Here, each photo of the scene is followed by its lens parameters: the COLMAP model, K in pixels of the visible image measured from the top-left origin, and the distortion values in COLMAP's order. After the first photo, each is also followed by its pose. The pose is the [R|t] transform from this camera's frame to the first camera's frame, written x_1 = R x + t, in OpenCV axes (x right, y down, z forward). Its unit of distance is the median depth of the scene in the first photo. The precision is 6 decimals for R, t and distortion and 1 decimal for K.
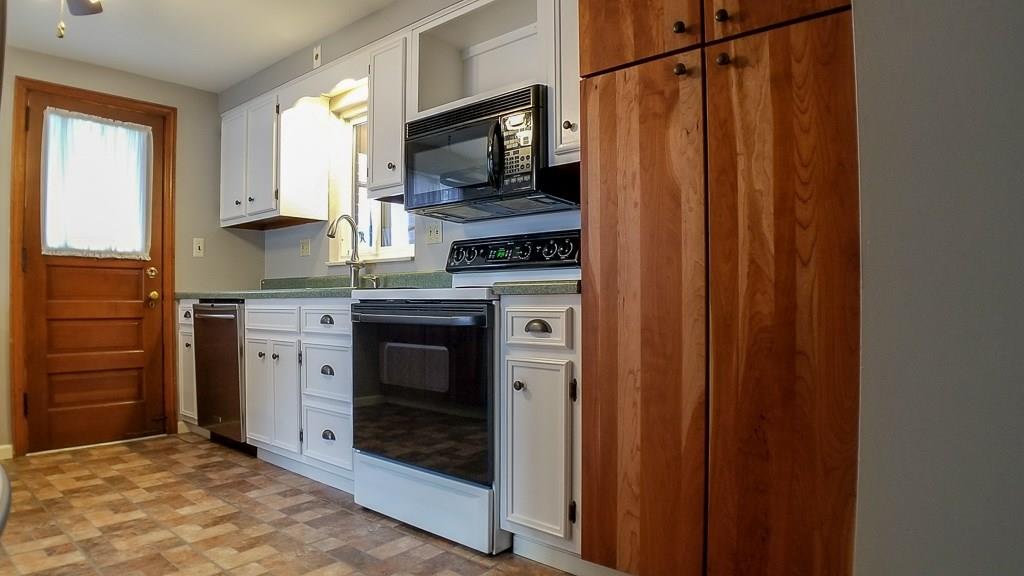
lens RADIAL K [[604.0, 0, 509.6], [0, 604.0, 299.8], [0, 0, 1]] dist [-0.049245, -0.000326]
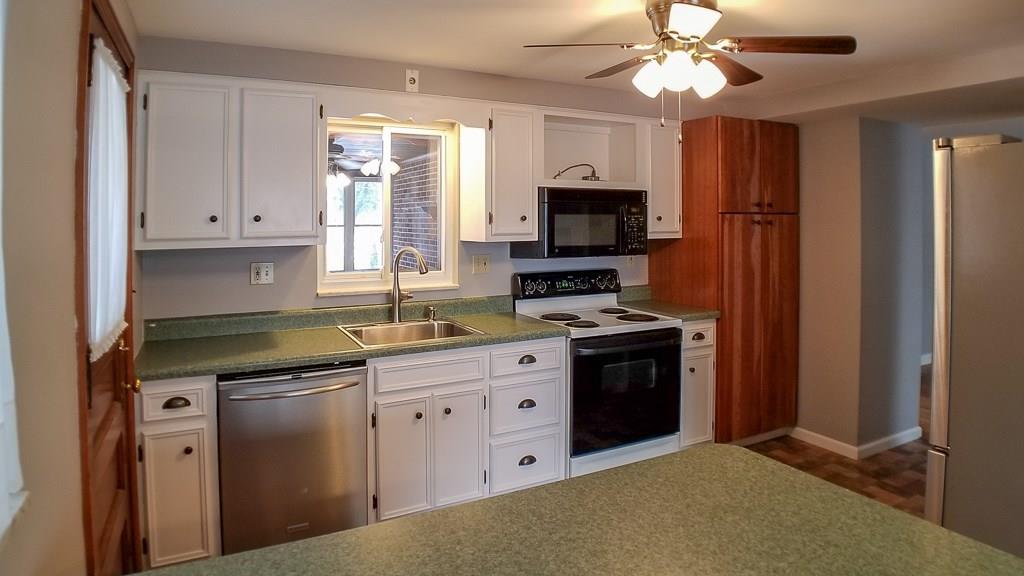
lens RADIAL K [[591.6, 0, 507.7], [0, 591.6, 216.1], [0, 0, 1]] dist [-0.066948, -0.000421]
pose [[0.367575, -0.001450, 0.929993, -1.277610], [-0.005970, 0.999975, 0.003918, -0.229133], [-0.929975, -0.006992, 0.367556, 0.595616]]
